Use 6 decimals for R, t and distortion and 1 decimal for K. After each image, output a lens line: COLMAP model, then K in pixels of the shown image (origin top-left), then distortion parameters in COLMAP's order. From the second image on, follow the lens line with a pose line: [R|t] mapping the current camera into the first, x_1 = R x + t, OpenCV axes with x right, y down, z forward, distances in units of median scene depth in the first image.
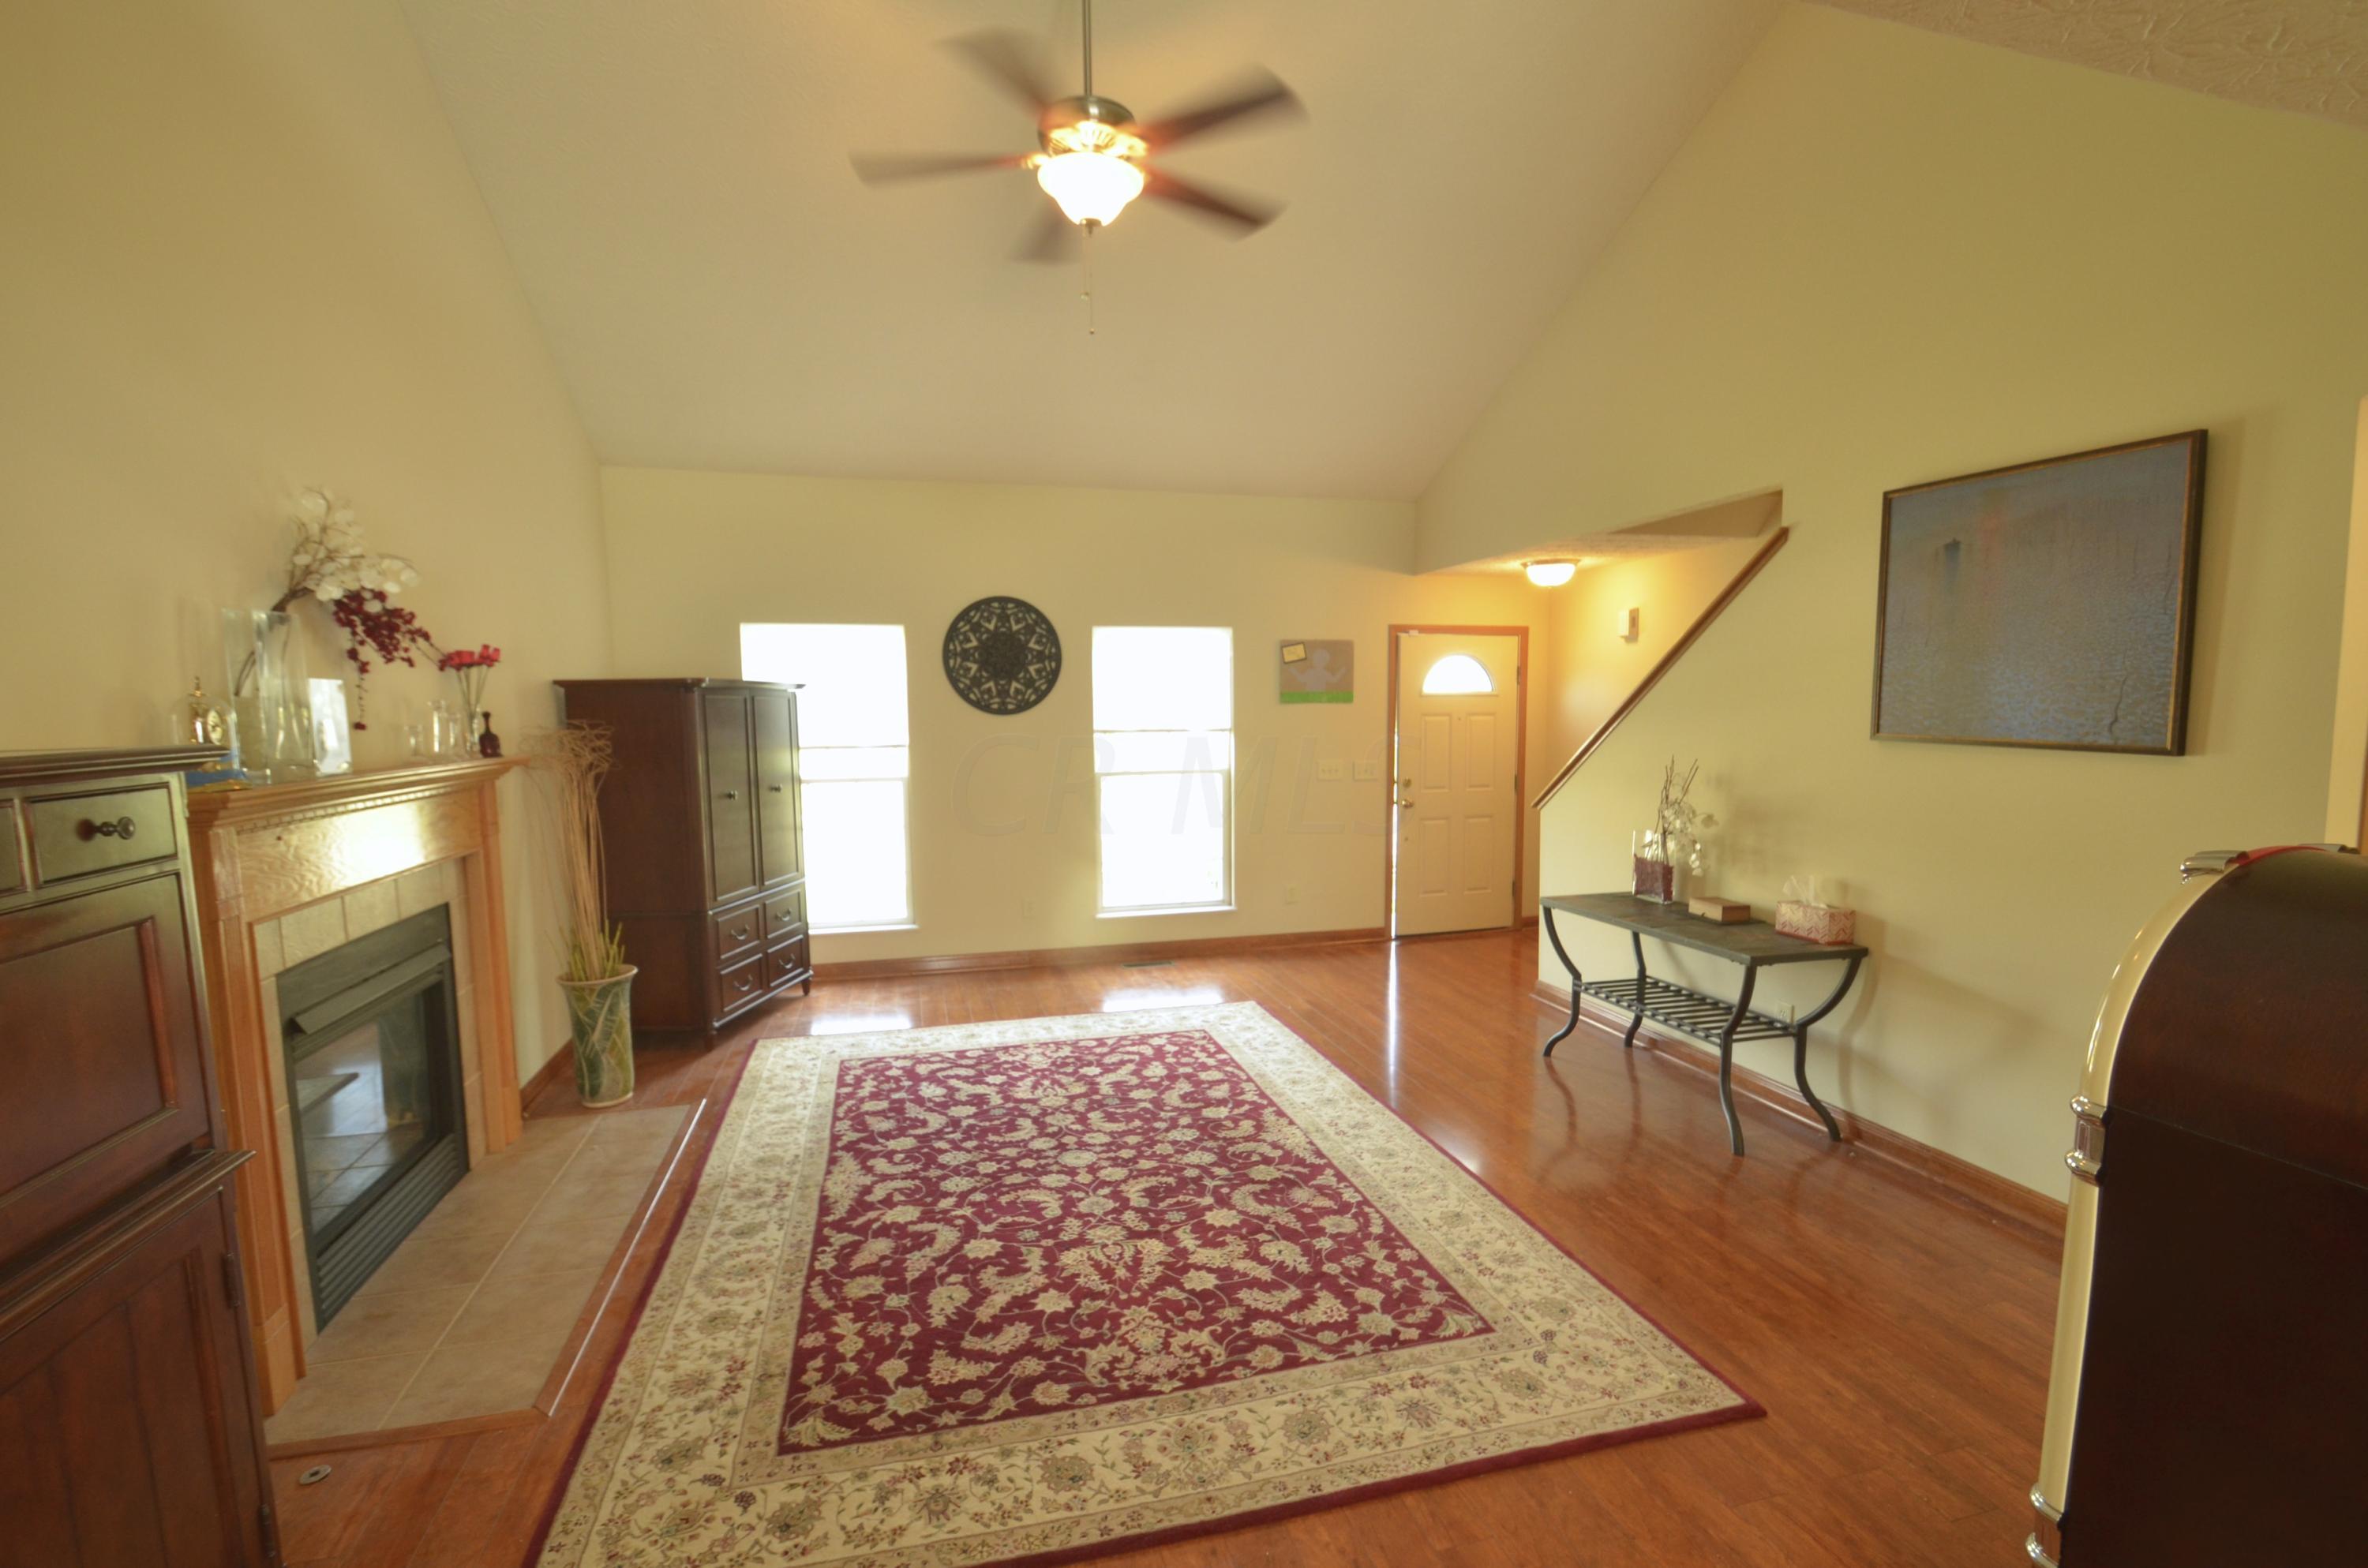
lens RADIAL K [[1059.2, 0, 1182.9], [0, 1059.2, 815.9], [0, 0, 1]] dist [-0.001482, -0.000780]
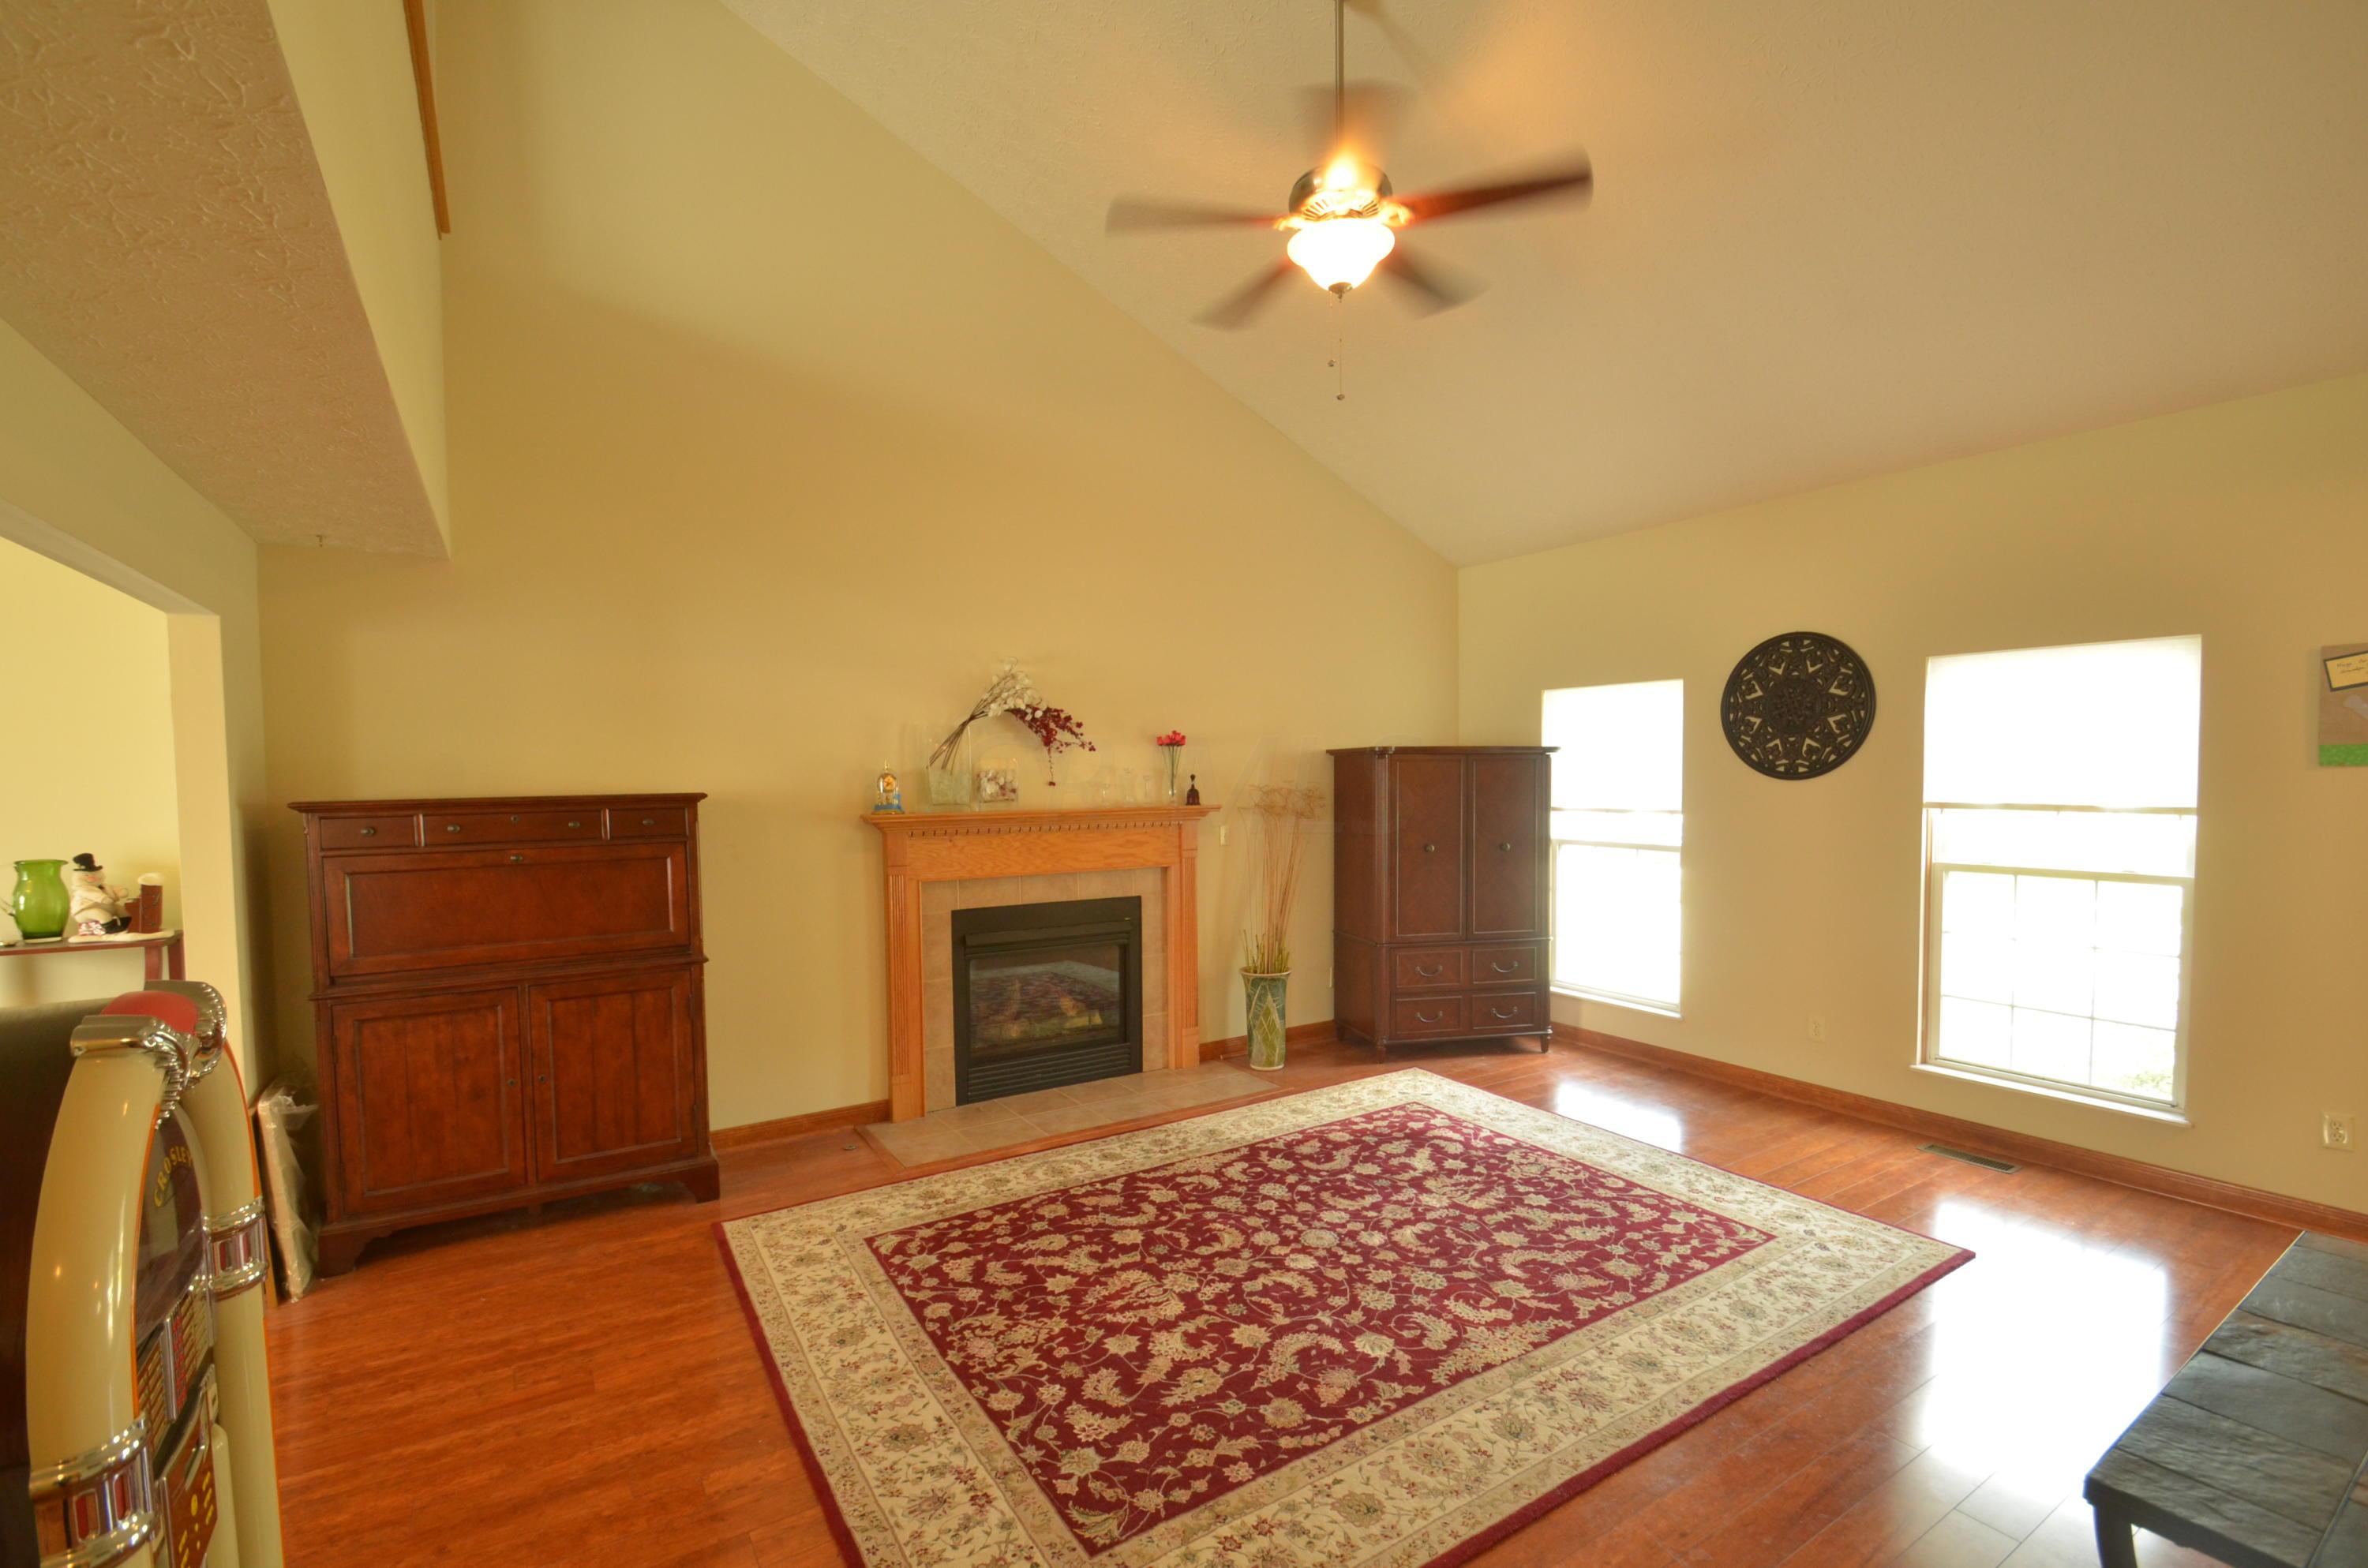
lens RADIAL K [[1029.0, 0, 1178.0], [0, 1029.0, 811.3], [0, 0, 1]] dist [0.011605, -0.016718]
pose [[0.297983, 0.043299, -0.953589, 0.772671], [-0.092621, 0.995569, 0.016263, -0.072997], [0.950067, 0.083476, 0.300673, 0.579032]]
